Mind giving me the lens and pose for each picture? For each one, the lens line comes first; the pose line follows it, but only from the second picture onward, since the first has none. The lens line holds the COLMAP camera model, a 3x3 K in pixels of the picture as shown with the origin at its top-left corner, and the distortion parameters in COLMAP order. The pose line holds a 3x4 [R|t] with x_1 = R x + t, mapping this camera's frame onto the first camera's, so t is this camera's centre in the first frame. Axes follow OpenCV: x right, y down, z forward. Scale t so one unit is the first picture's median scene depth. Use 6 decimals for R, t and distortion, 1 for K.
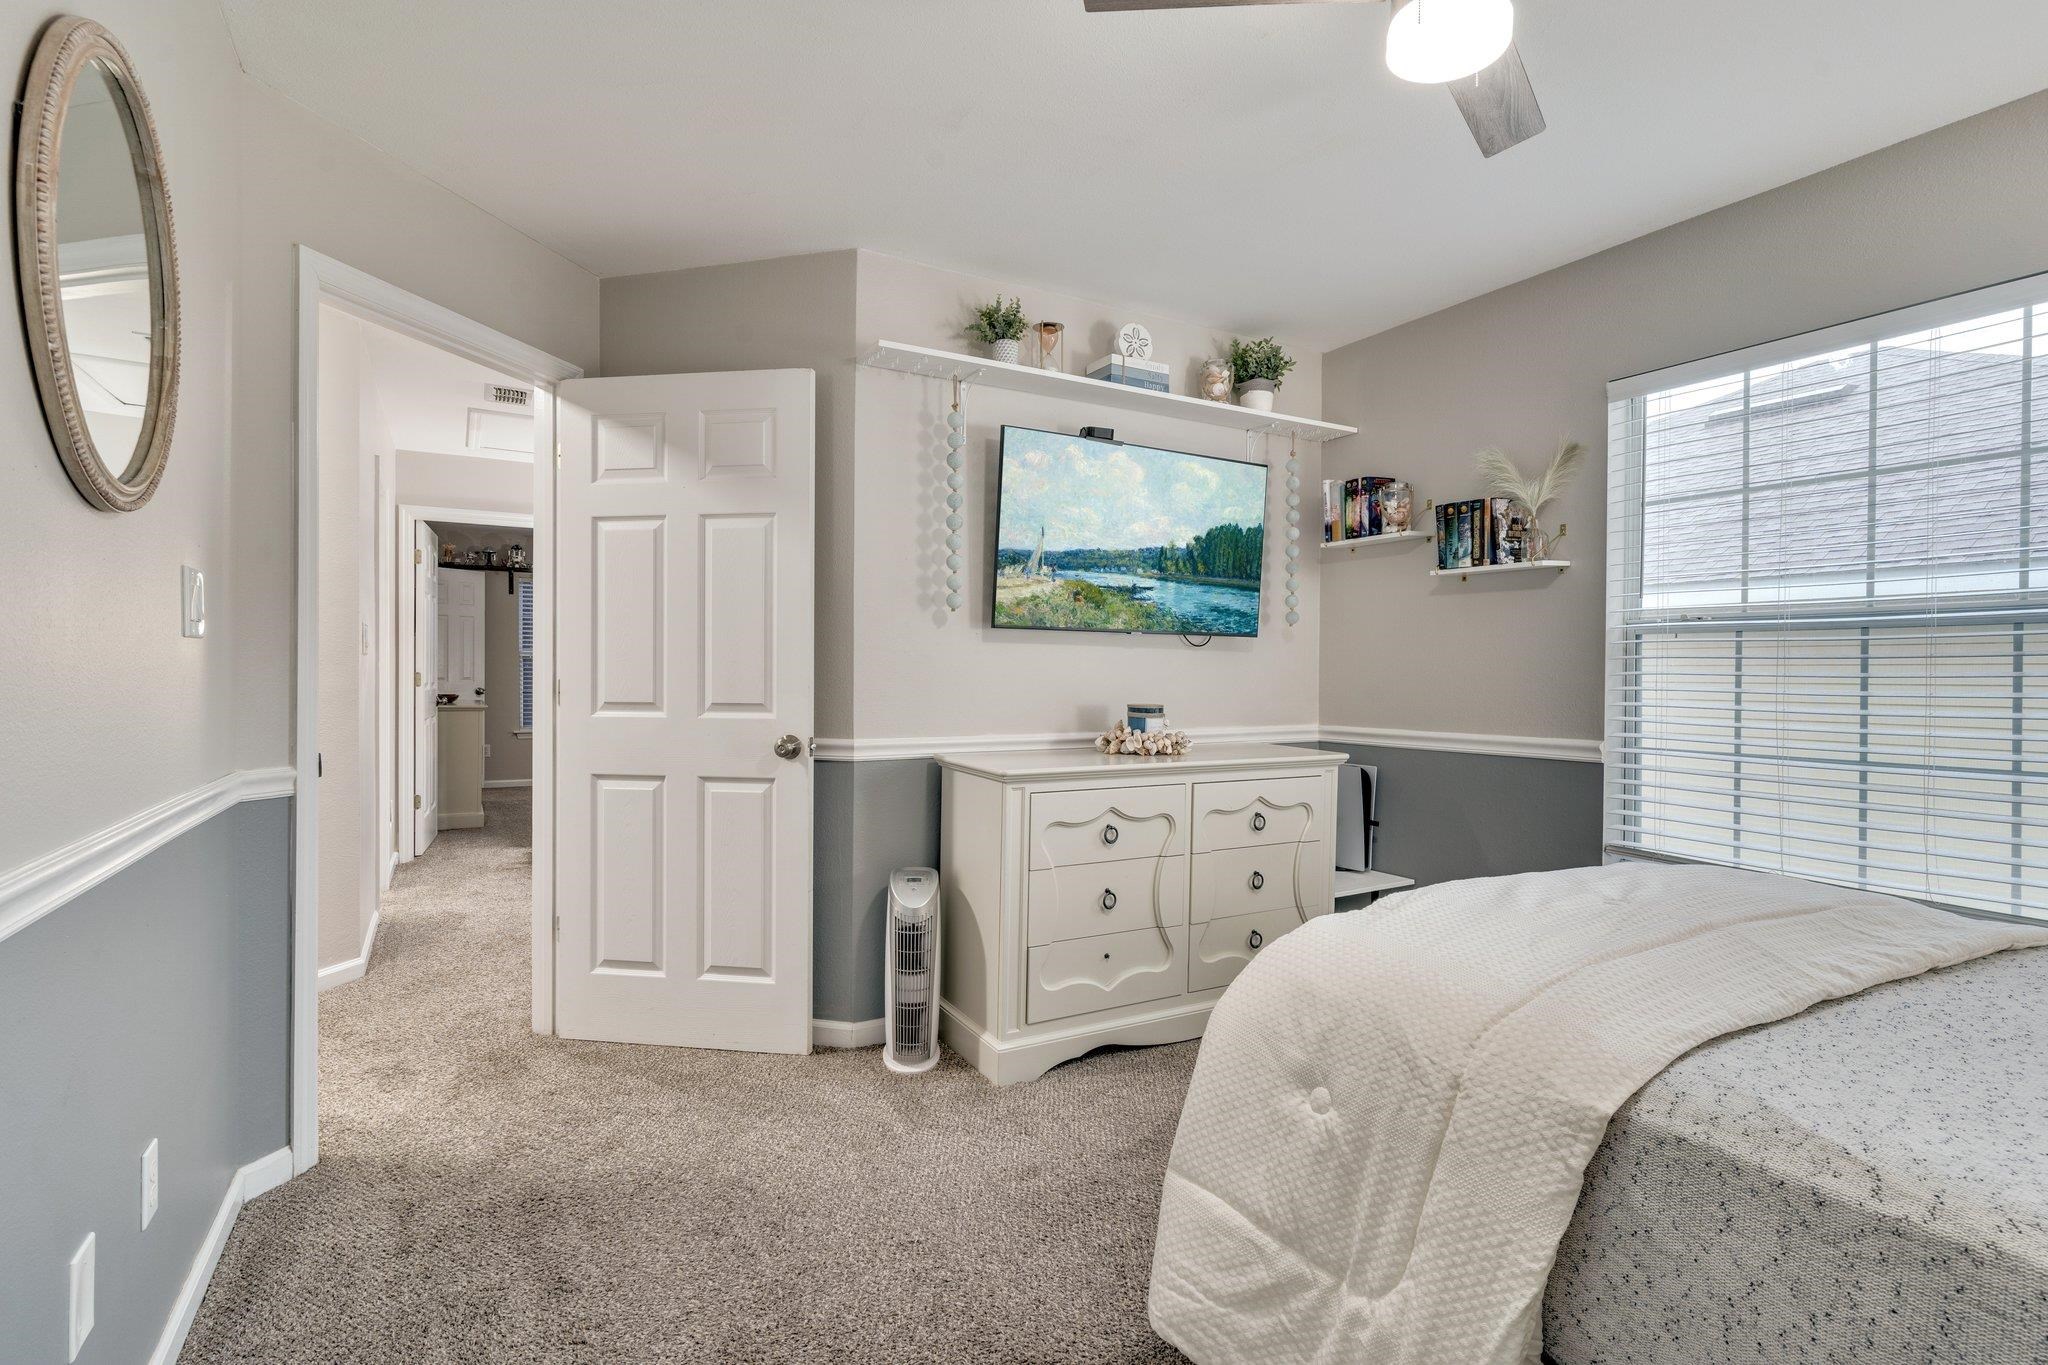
lens RADIAL K [[984.0, 0, 1011.6], [0, 984.0, 691.0], [0, 0, 1]] dist [0.003095, 0.000858]
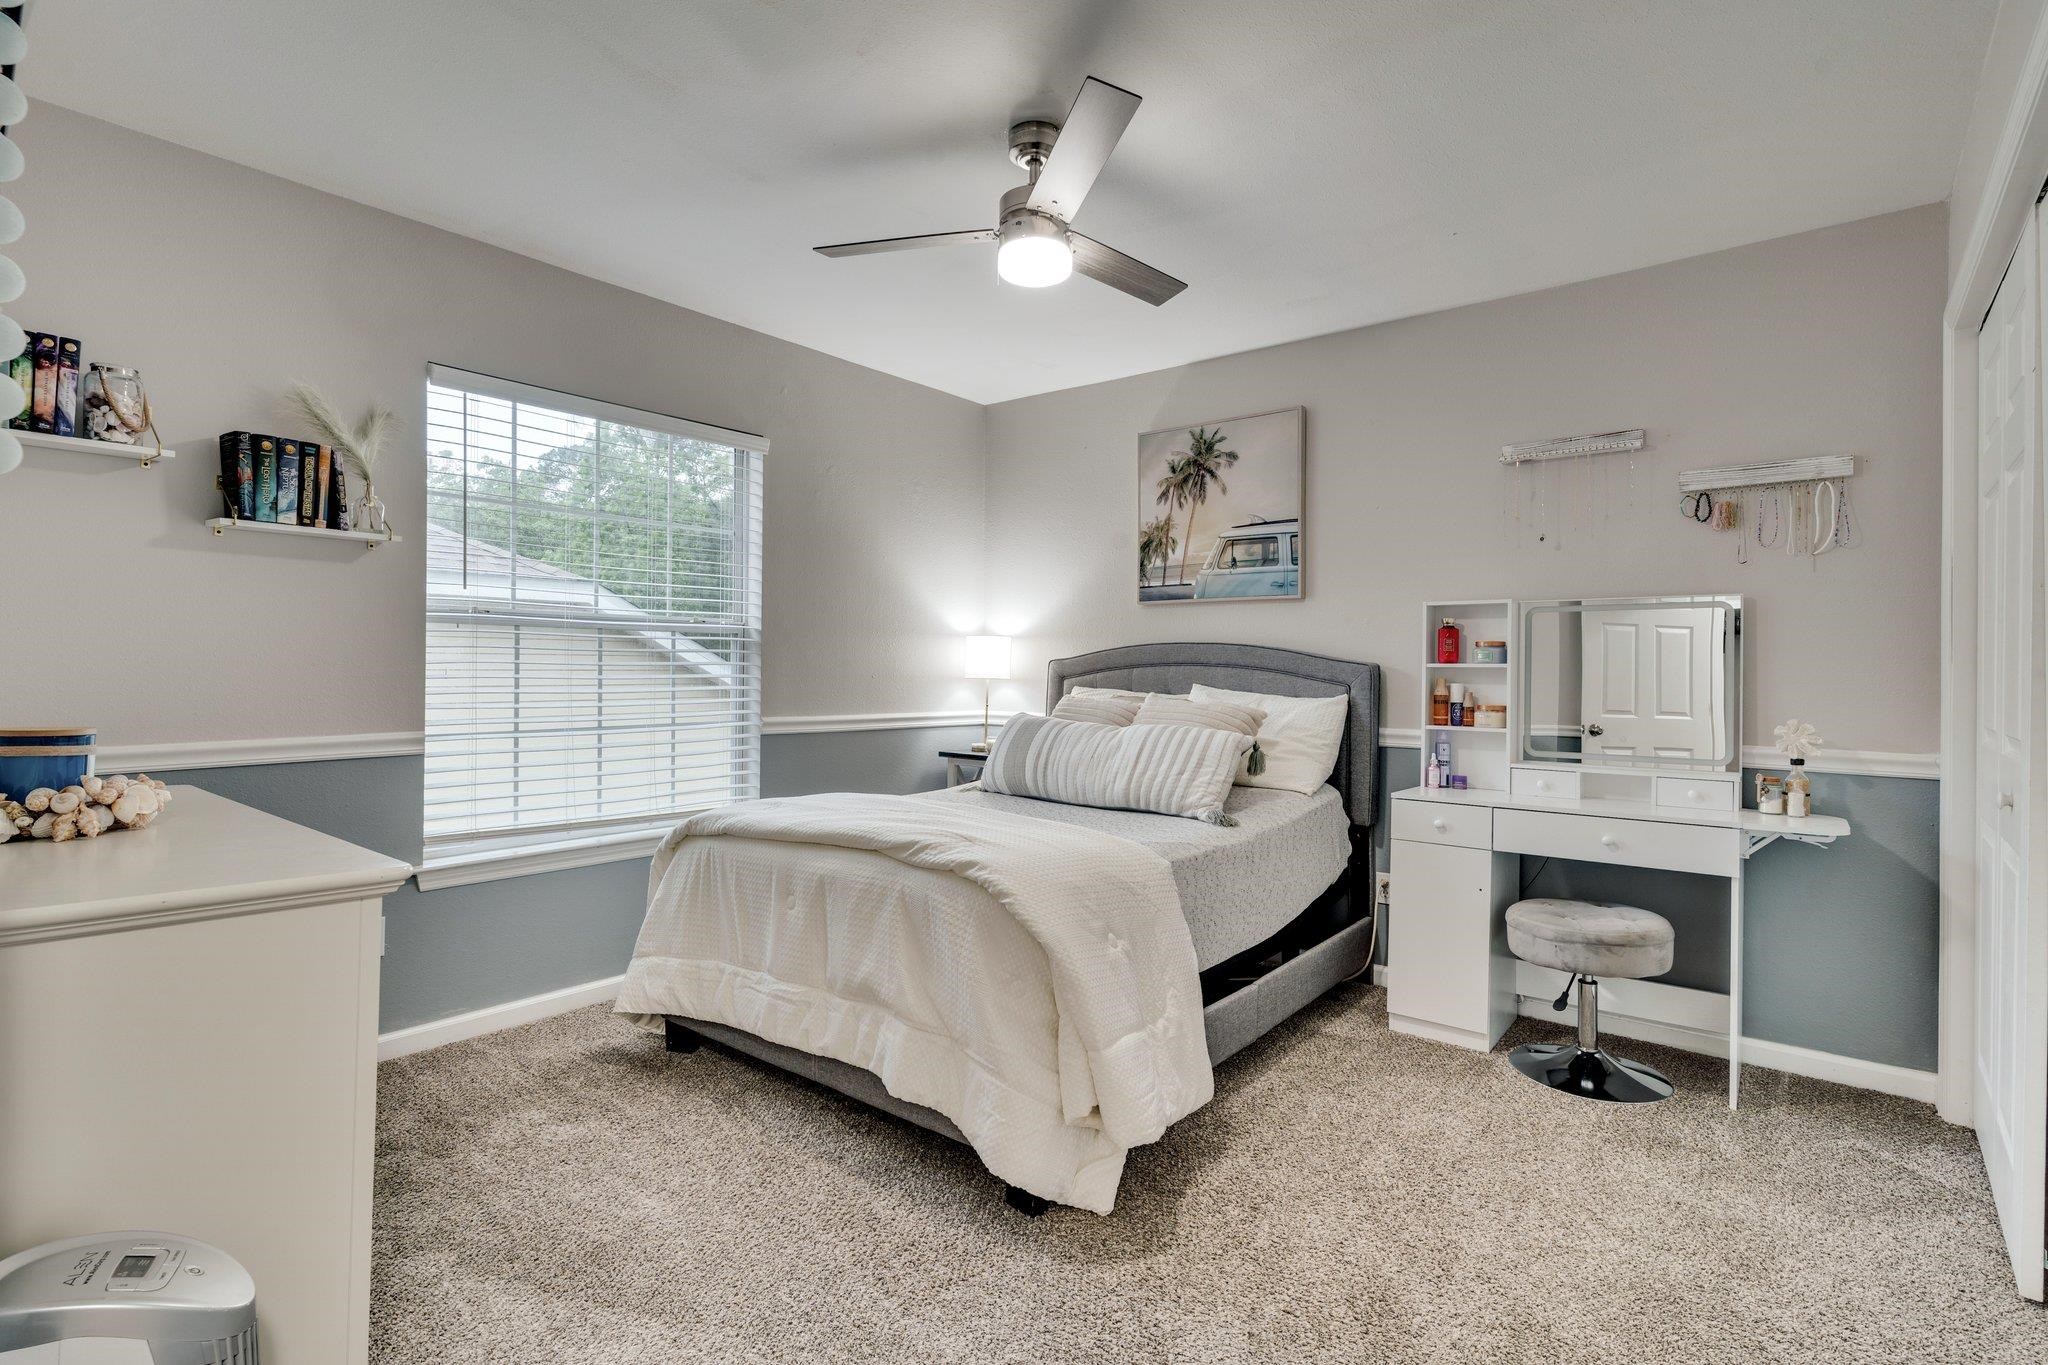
lens RADIAL K [[984.0, 0, 1011.6], [0, 984.0, 691.0], [0, 0, 1]] dist [0.003095, 0.000858]
pose [[-0.354887, -0.030852, 0.934400, -0.483479], [0.006598, 0.999348, 0.035503, -0.018118], [-0.934886, 0.018764, -0.354452, 0.757508]]
